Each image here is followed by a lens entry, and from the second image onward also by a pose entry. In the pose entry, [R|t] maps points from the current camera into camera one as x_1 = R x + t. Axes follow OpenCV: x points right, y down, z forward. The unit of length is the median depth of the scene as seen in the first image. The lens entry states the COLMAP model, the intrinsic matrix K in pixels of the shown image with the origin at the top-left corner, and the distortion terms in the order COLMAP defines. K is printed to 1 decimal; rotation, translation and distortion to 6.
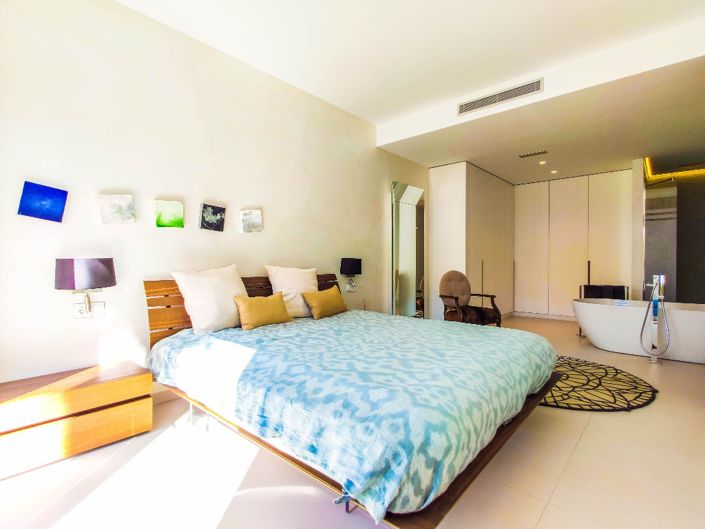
lens RADIAL K [[349.1, 0, 344.9], [0, 349.1, 264.1], [0, 0, 1]] dist [0.001877, 0.000690]
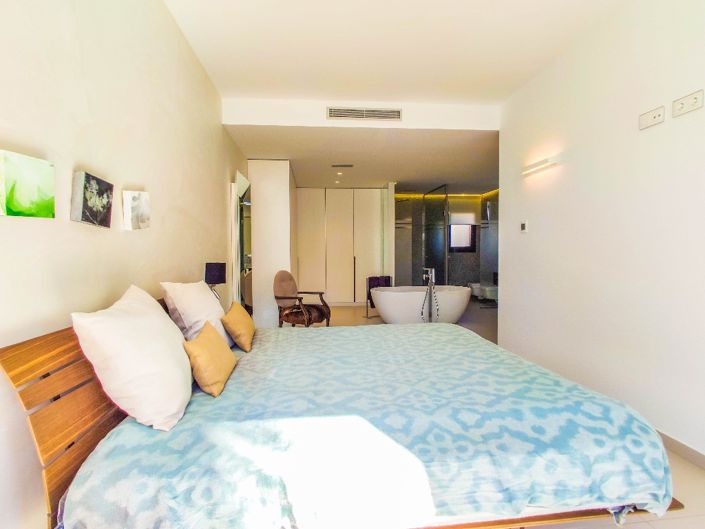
lens RADIAL K [[349.1, 0, 344.9], [0, 349.1, 264.1], [0, 0, 1]] dist [0.001877, 0.000690]
pose [[0.665271, -0.034765, 0.745792, -0.514450], [0.014559, 0.999329, 0.033596, -0.050306], [-0.746460, -0.011492, 0.665331, 0.371055]]
